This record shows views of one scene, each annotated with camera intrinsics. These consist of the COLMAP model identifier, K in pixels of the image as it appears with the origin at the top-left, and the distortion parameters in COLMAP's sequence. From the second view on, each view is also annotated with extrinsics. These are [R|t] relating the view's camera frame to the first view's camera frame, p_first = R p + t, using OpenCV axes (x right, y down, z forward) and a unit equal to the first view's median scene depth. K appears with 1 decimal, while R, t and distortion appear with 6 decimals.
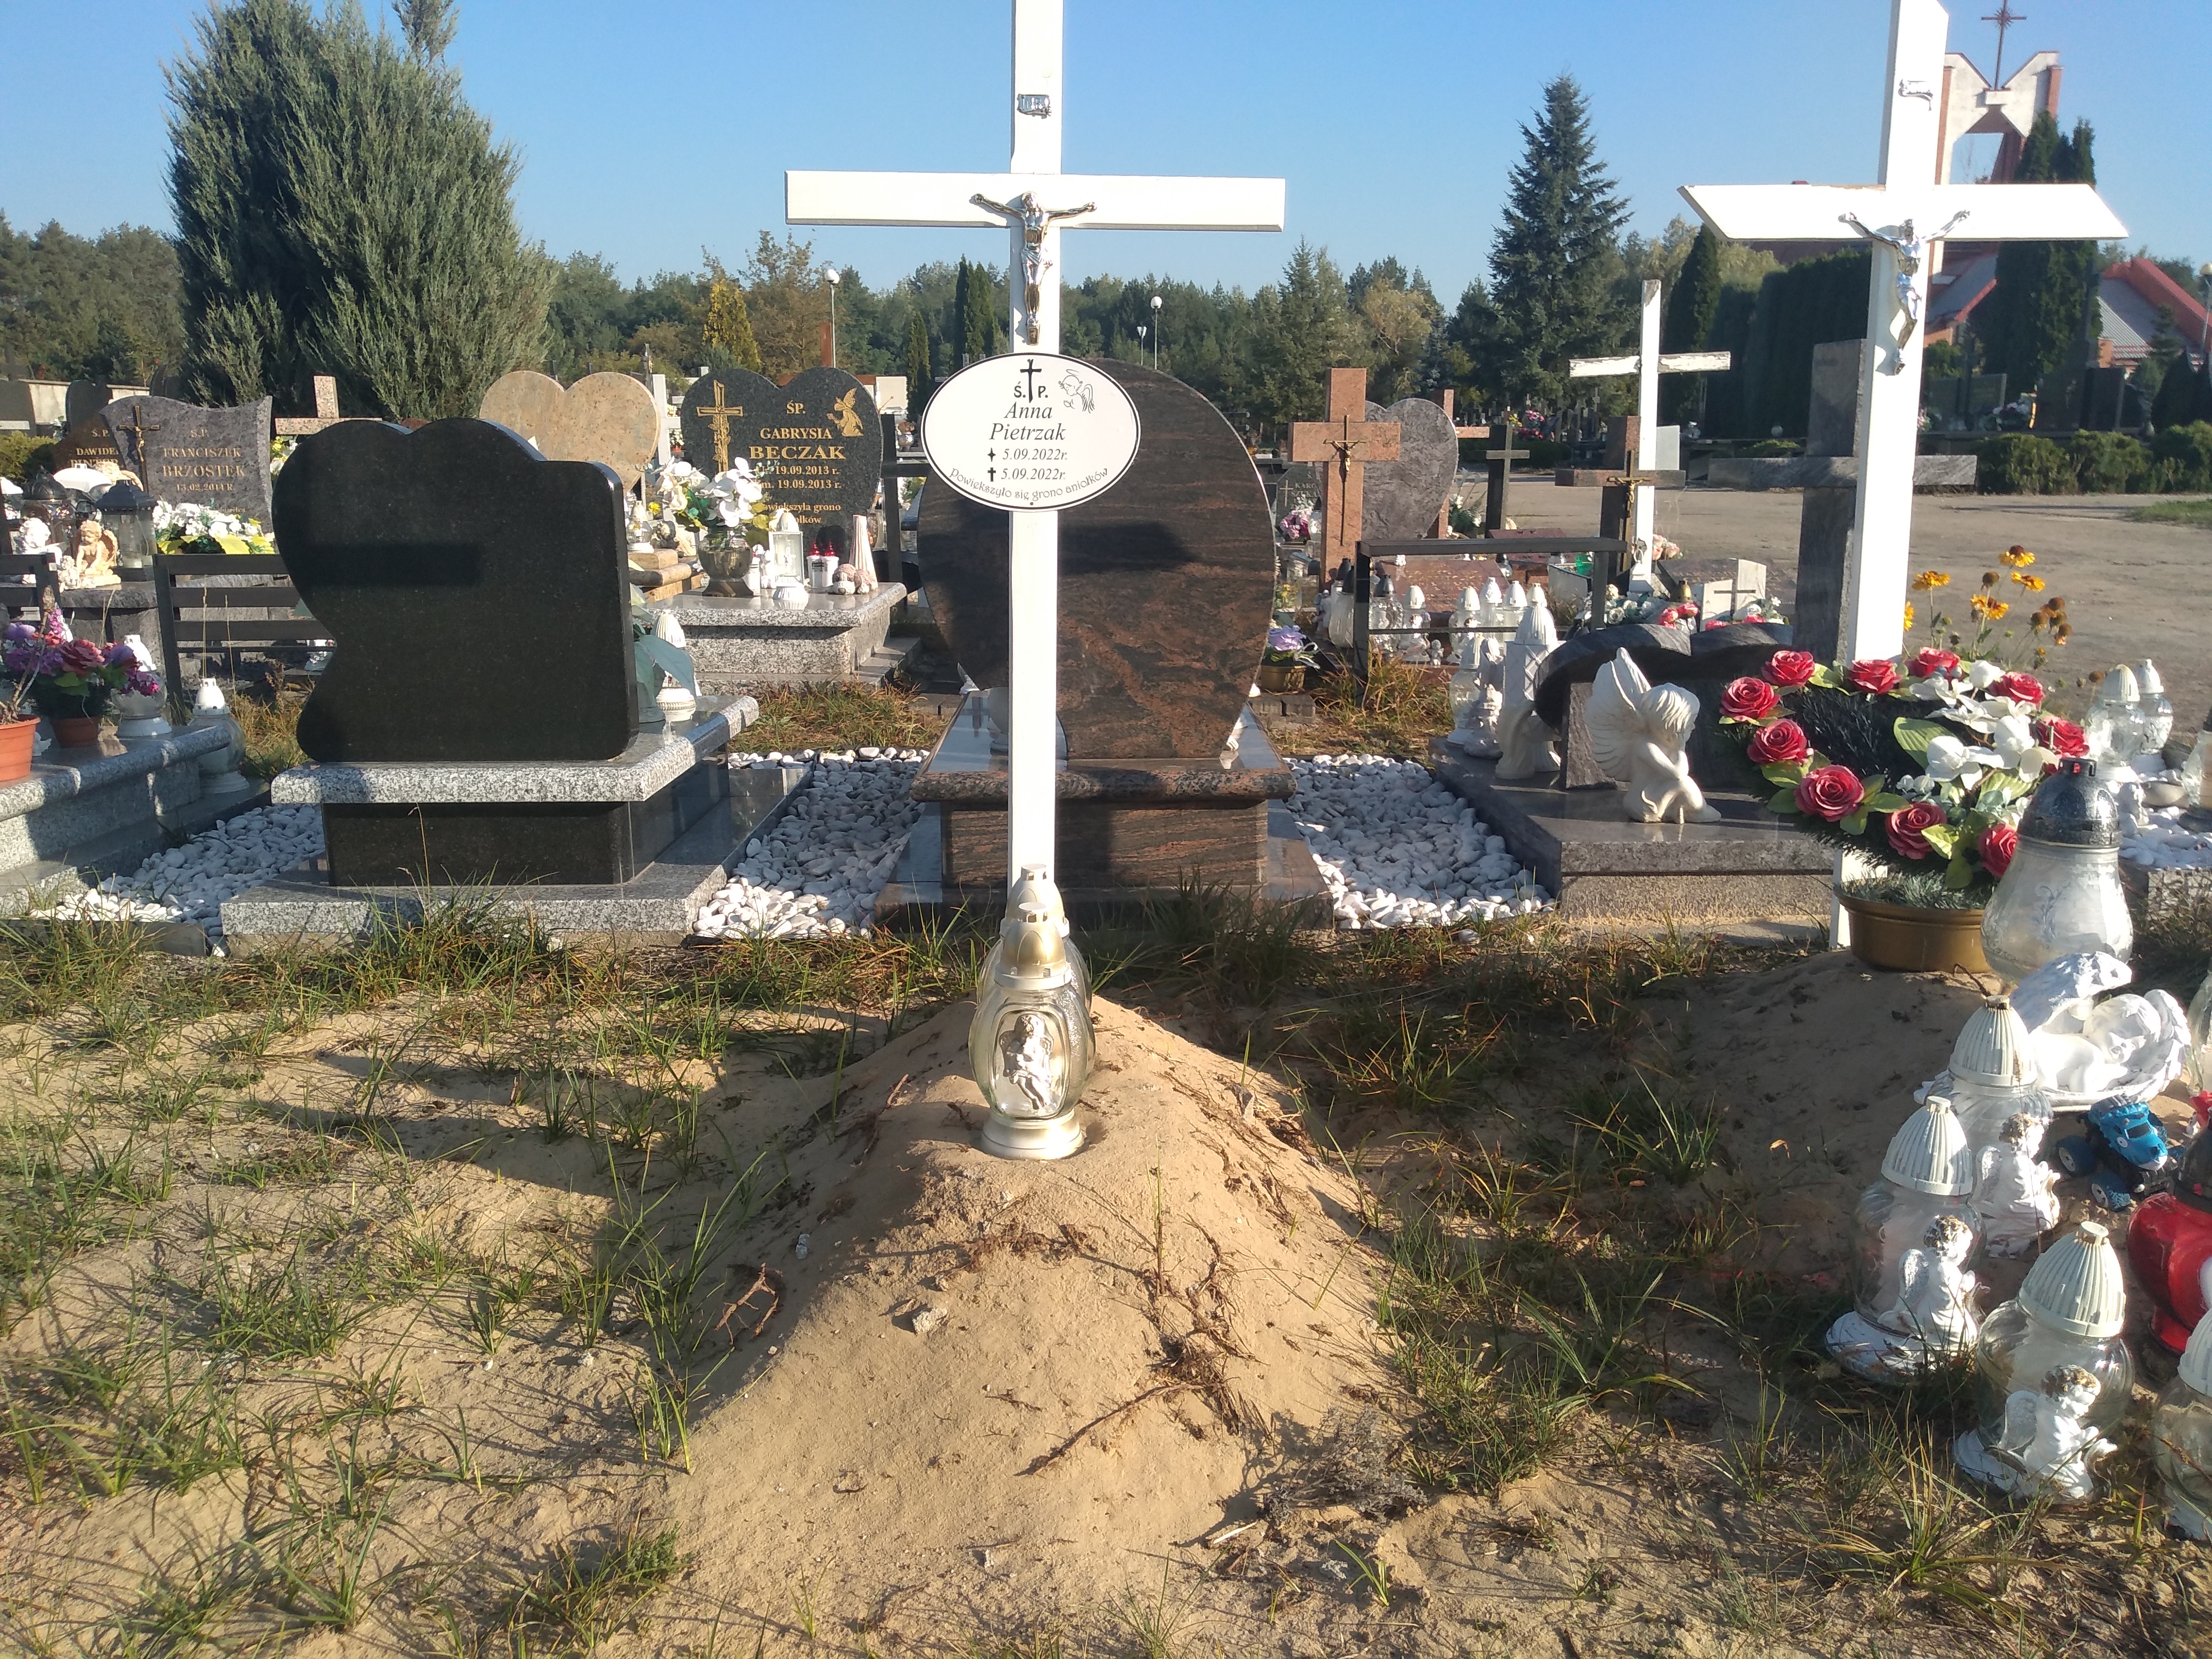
lens RADIAL K [[1733.0, 0, 1119.9], [0, 1733.0, 825.9], [0, 0, 1]] dist [0.004212, -0.036715]
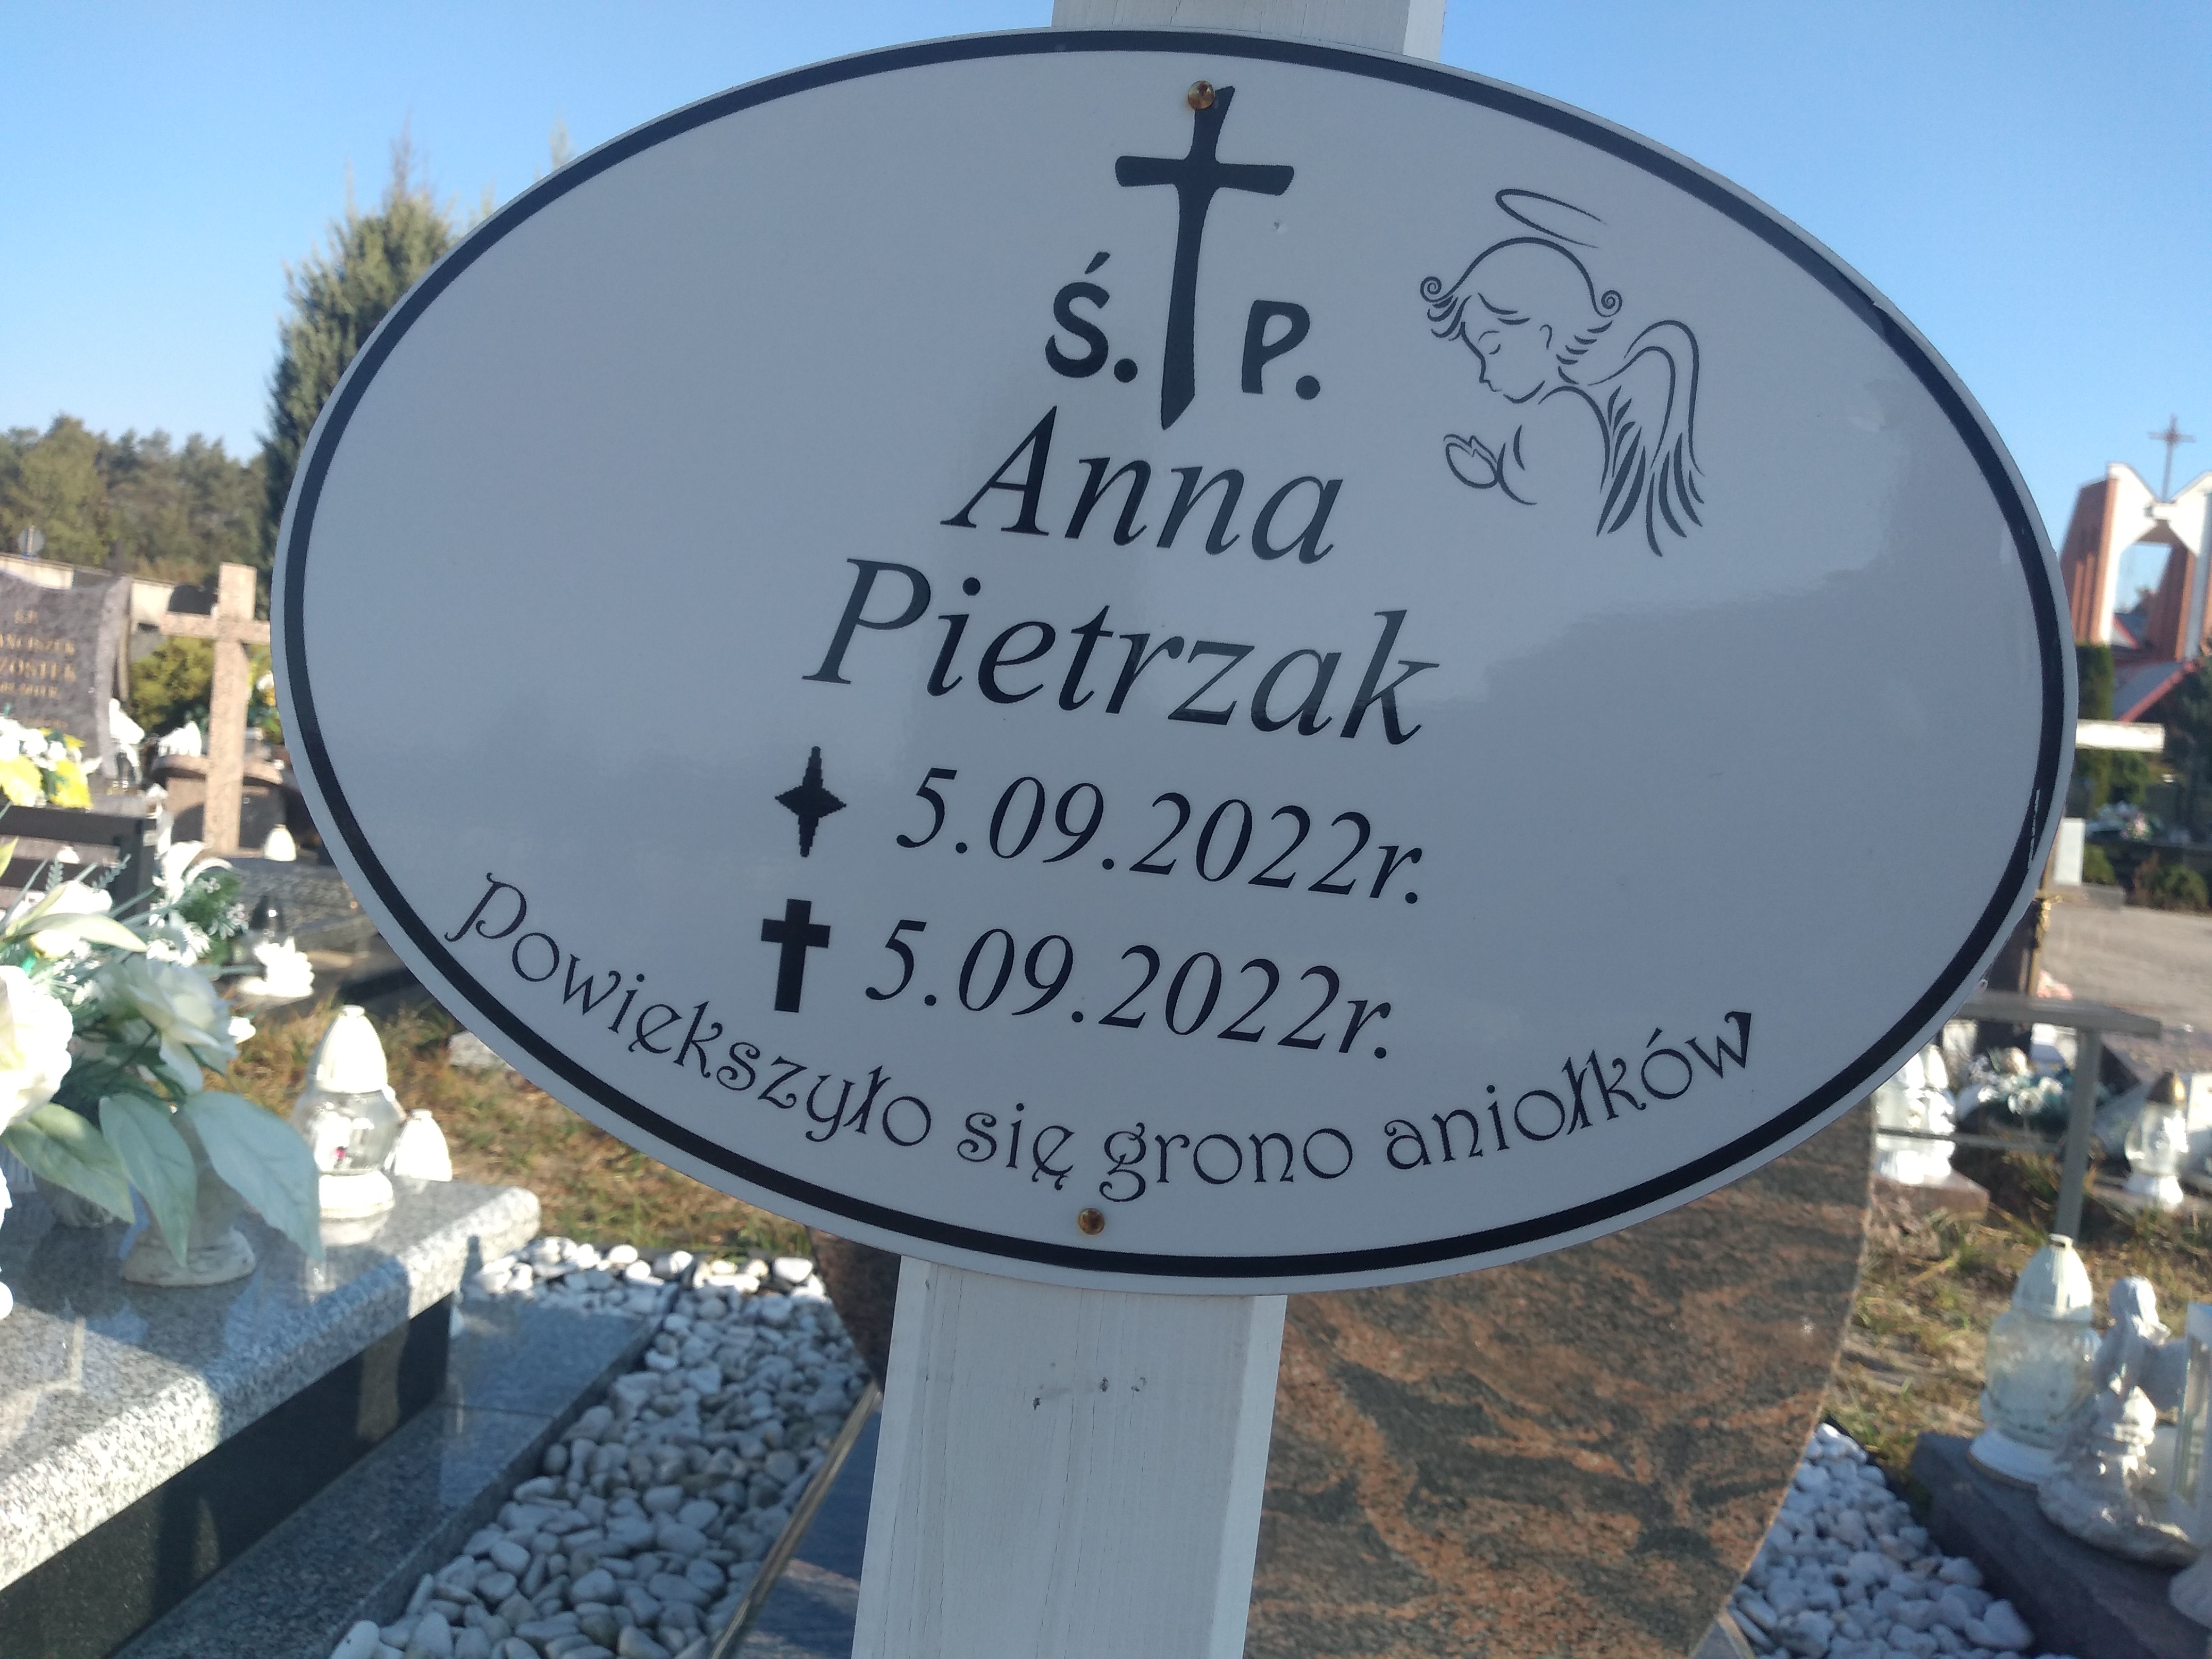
lens RADIAL K [[1733.0, 0, 1119.9], [0, 1733.0, 825.9], [0, 0, 1]] dist [0.004212, -0.036715]
pose [[0.992097, 0.107490, -0.064727, -0.015380], [-0.117140, 0.978319, -0.170791, -0.067759], [0.044965, 0.177024, 0.983179, 0.307513]]
